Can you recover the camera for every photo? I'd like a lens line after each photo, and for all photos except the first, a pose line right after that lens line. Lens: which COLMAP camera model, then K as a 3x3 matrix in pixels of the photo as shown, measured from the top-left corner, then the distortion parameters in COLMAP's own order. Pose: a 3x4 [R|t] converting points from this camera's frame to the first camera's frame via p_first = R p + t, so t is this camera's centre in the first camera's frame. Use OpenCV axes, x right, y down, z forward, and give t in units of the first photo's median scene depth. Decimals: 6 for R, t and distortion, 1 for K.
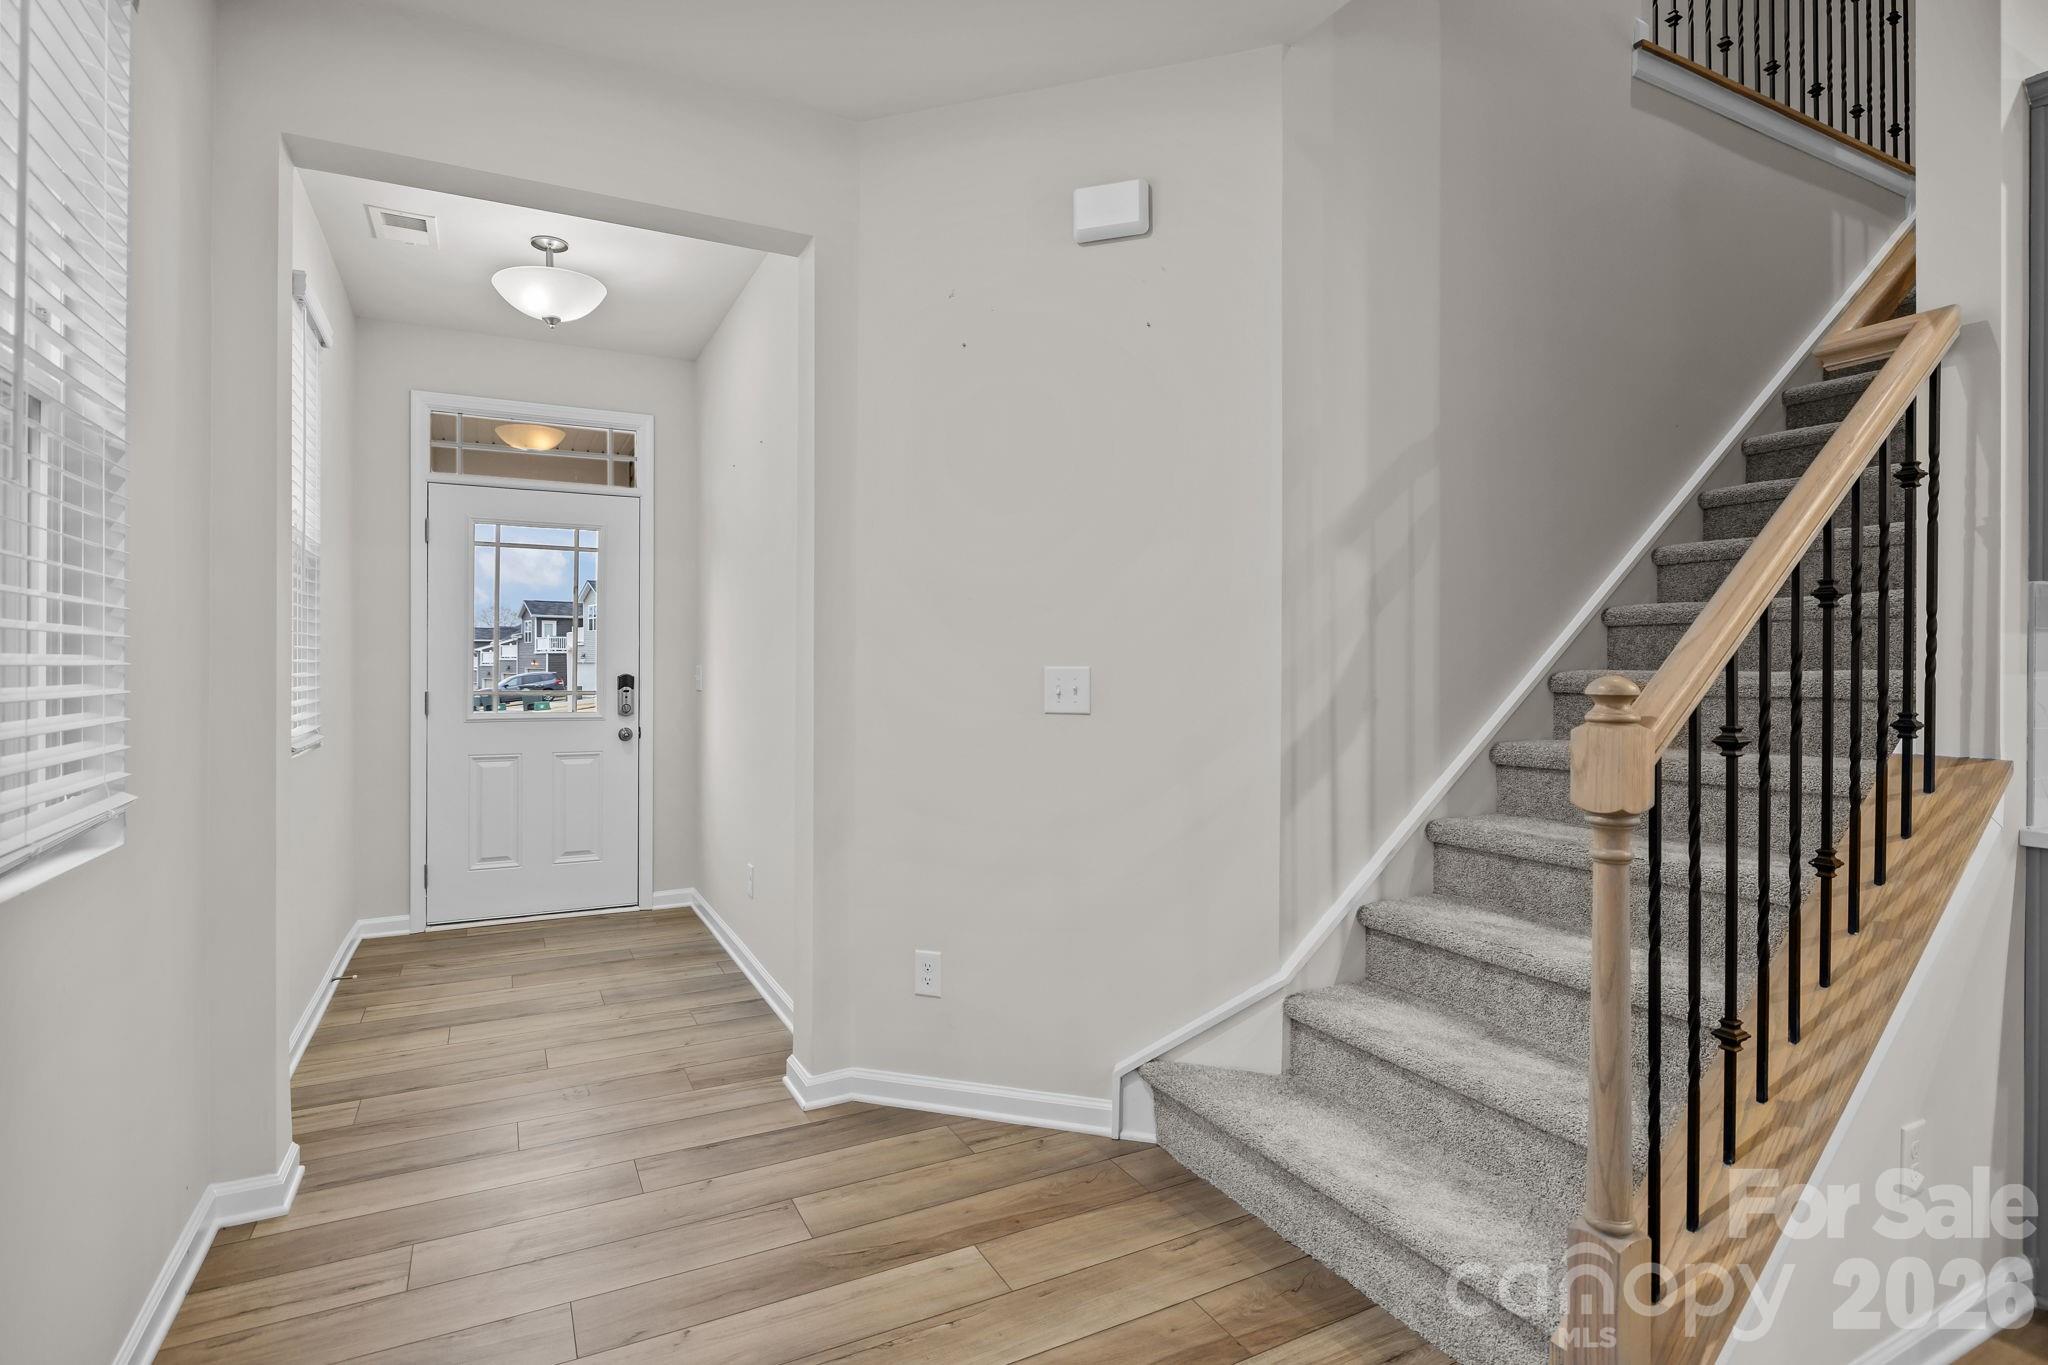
lens RADIAL K [[1014.0, 0, 1020.4], [0, 1014.0, 668.3], [0, 0, 1]] dist [-0.004412, 0.001274]
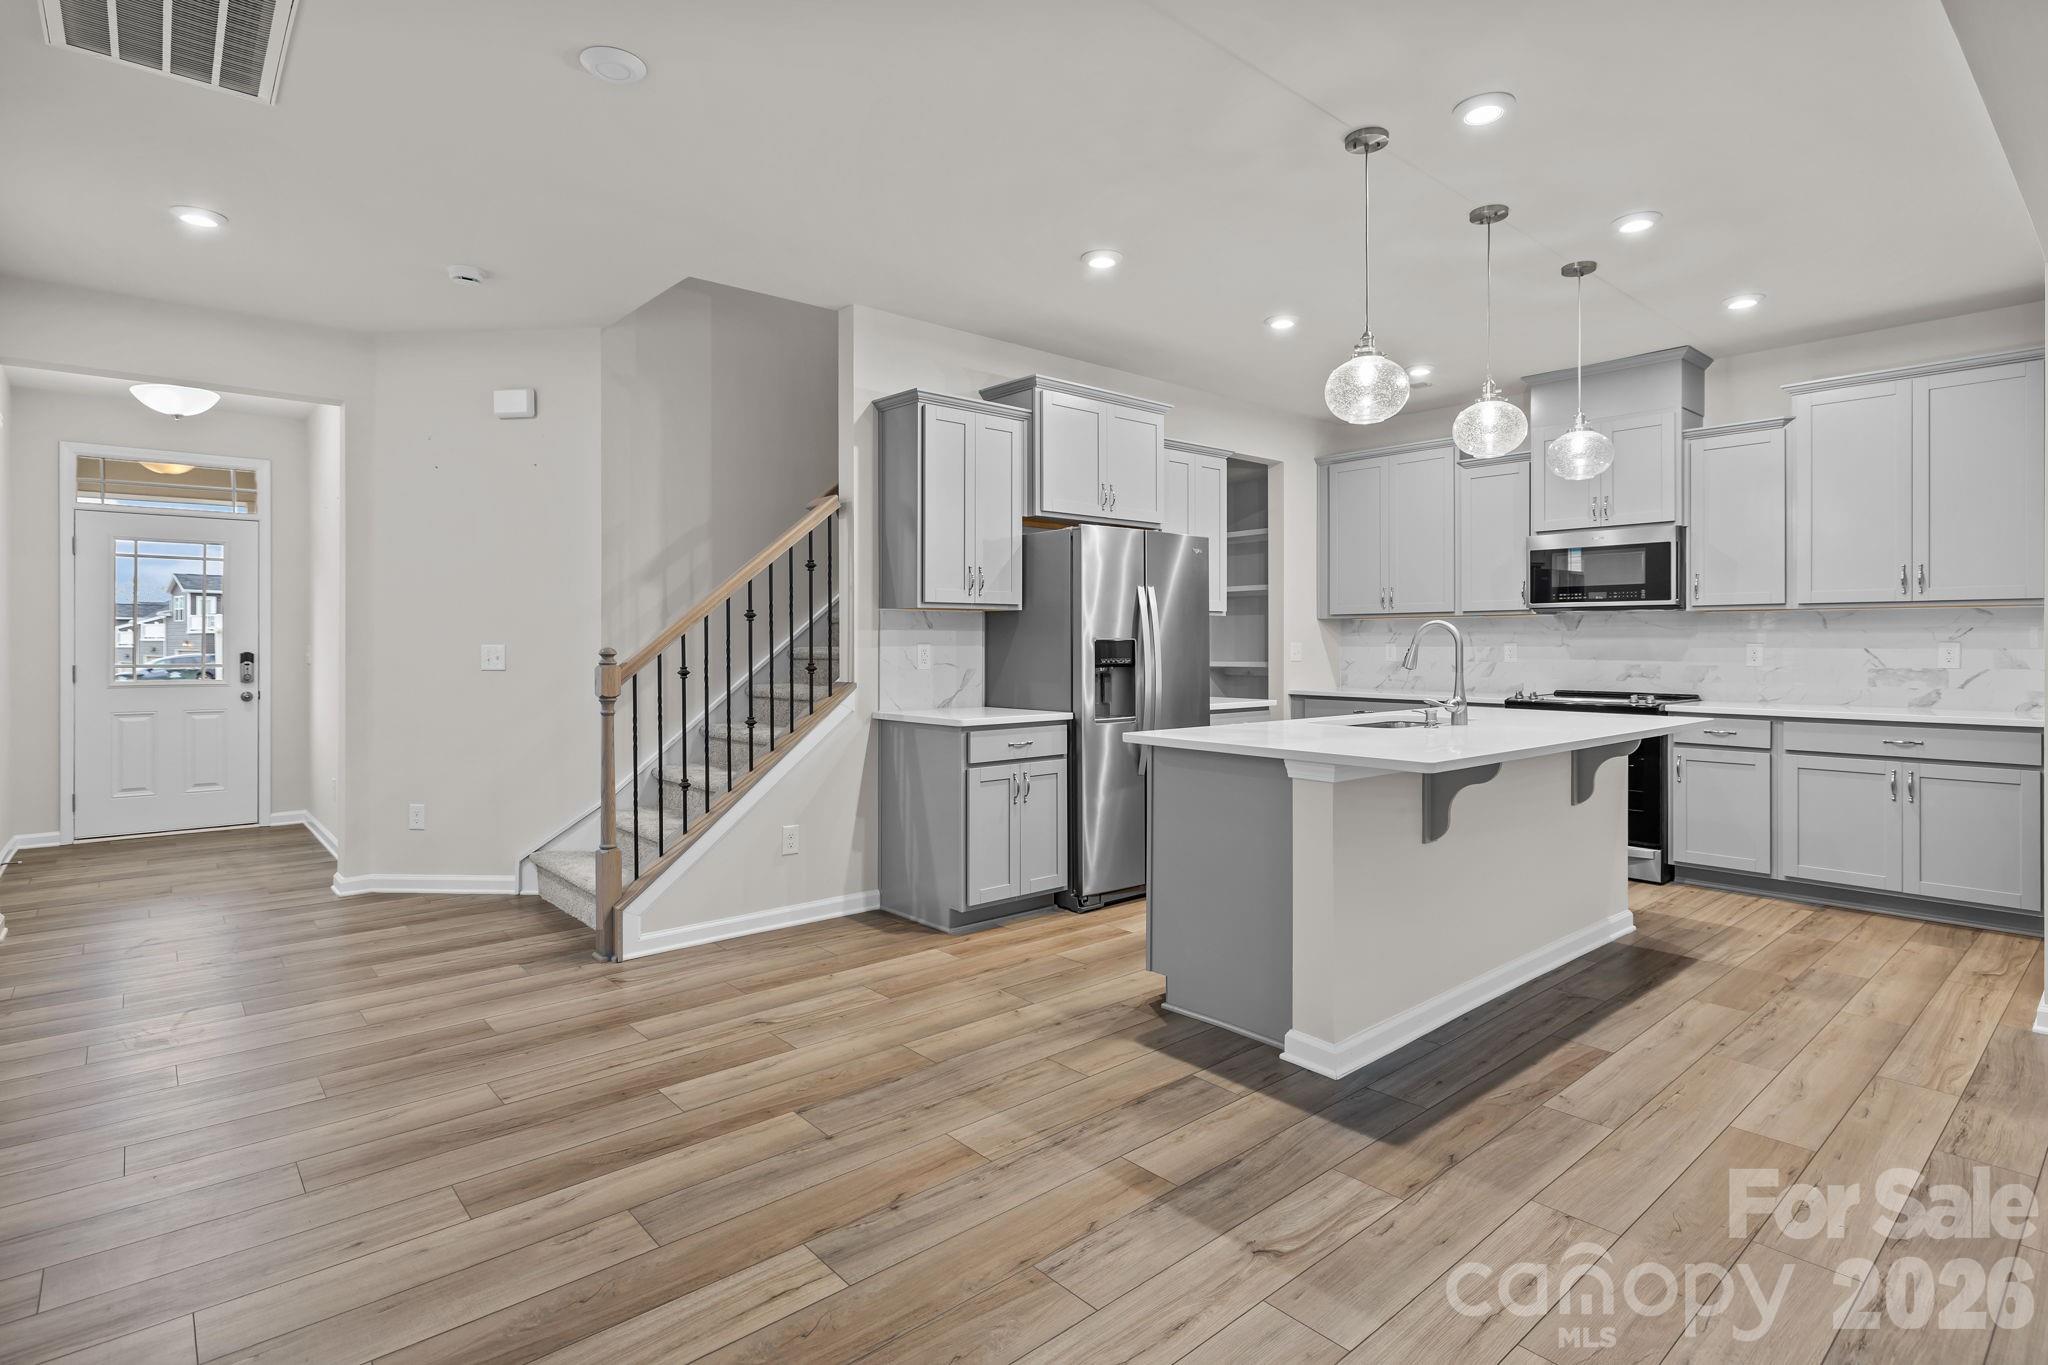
lens RADIAL K [[1014.0, 0, 1005.8], [0, 1014.0, 654.1], [0, 0, 1]] dist [-0.004412, 0.001274]
pose [[0.973137, -0.001889, 0.230219, 0.305555], [0.000914, 0.999990, 0.004341, 0.003982], [-0.230225, -0.004014, 0.973129, -0.585729]]
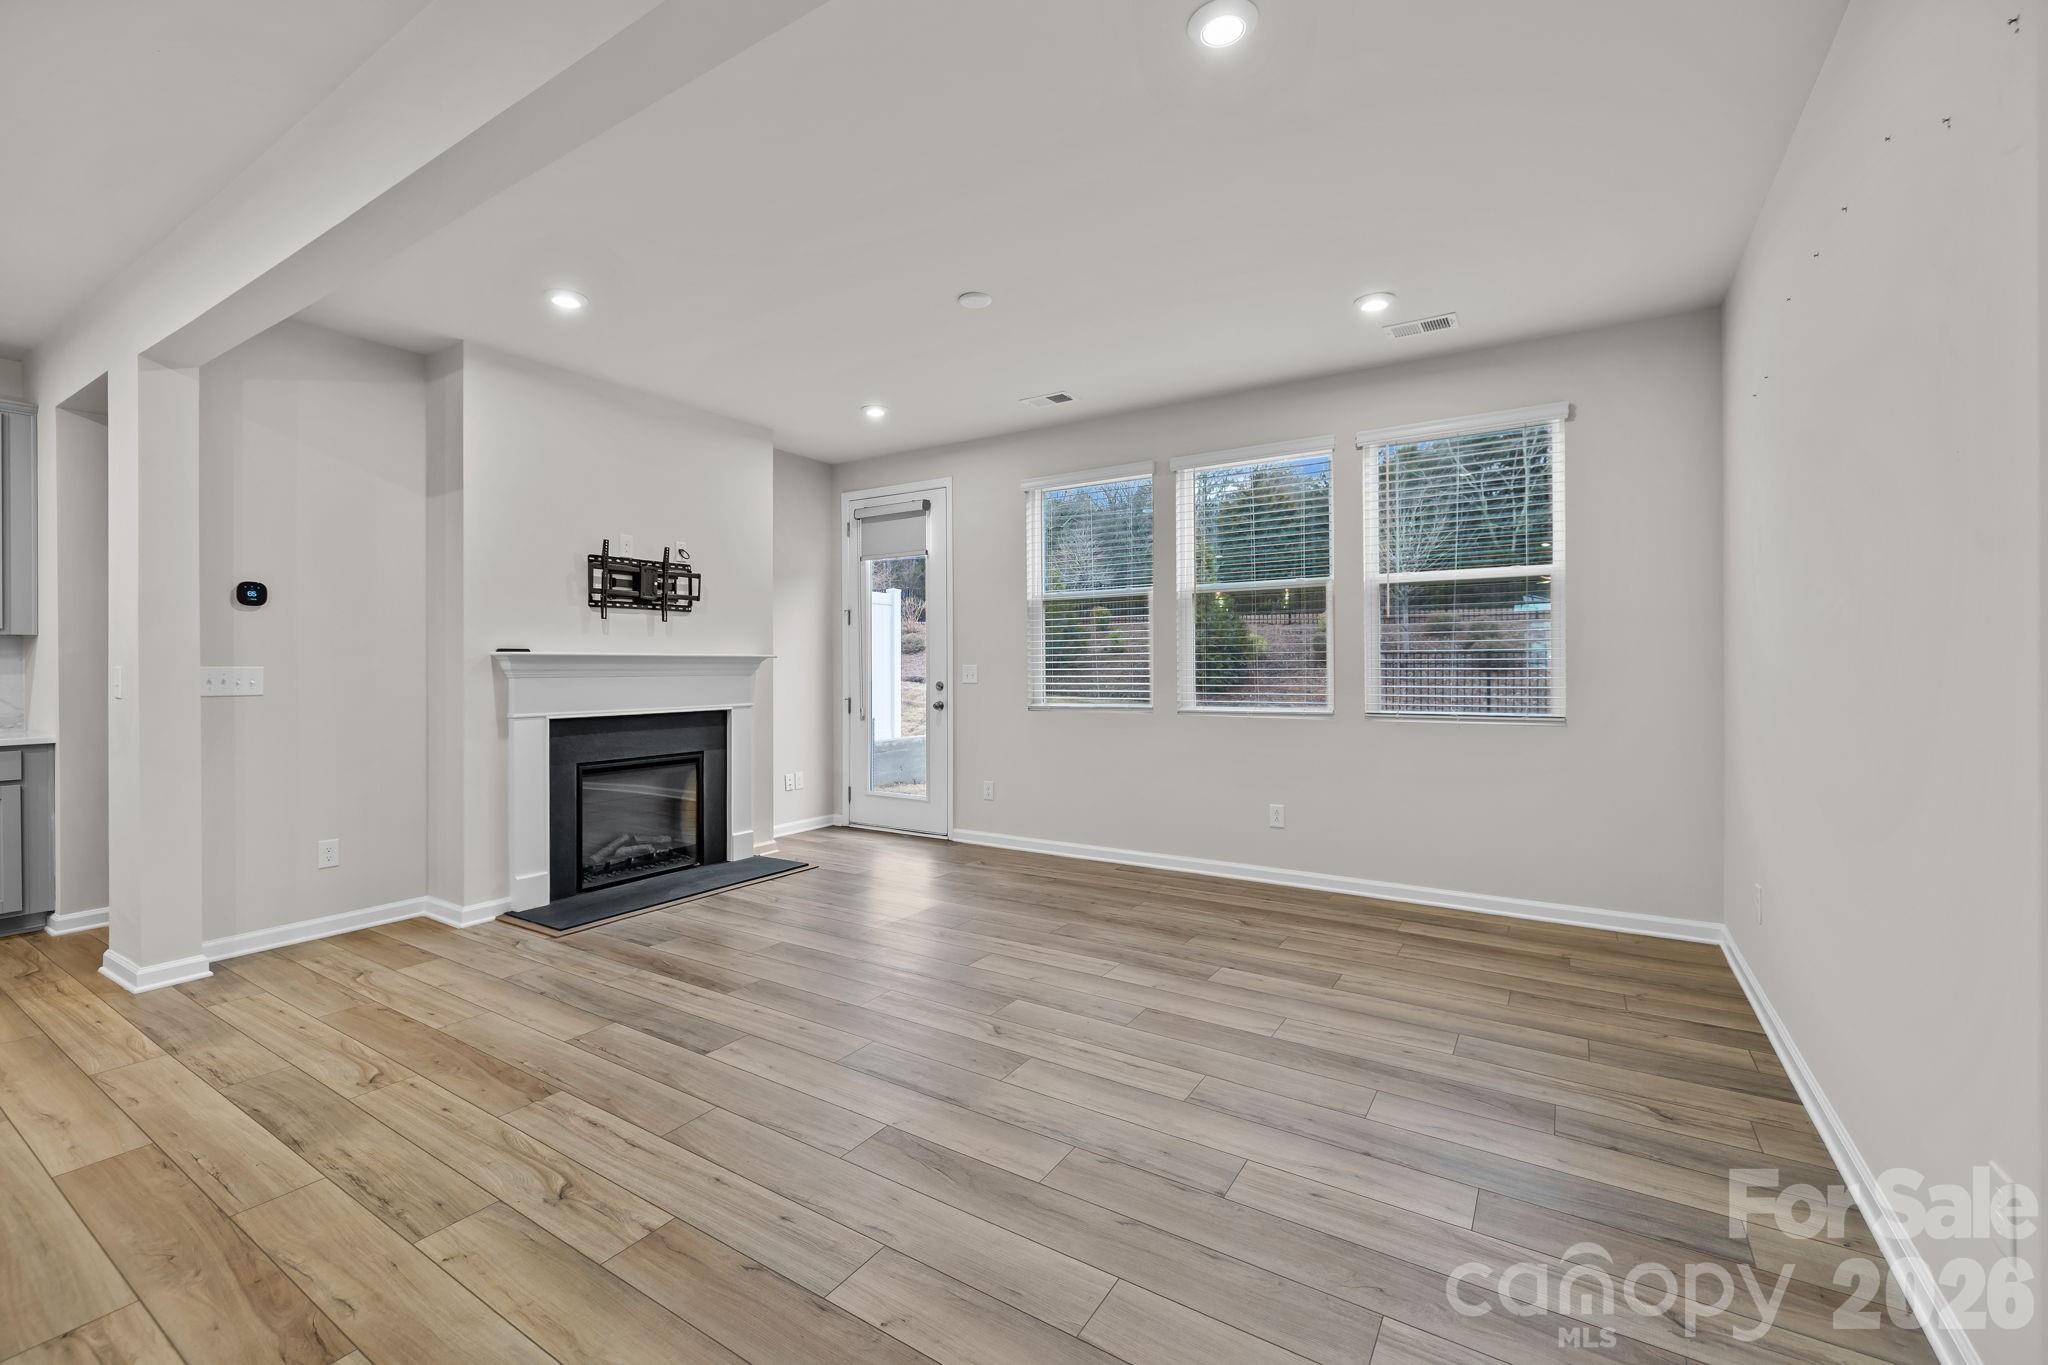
lens RADIAL K [[866.4, 0, 1006.1], [0, 866.4, 668.9], [0, 0, 1]] dist [0.010816, -0.000093]
pose [[-0.490562, -0.001022, 0.871406, 0.218553], [0.010007, 0.999927, 0.006806, 0.002549], [-0.871349, 0.012059, -0.490516, -0.429756]]
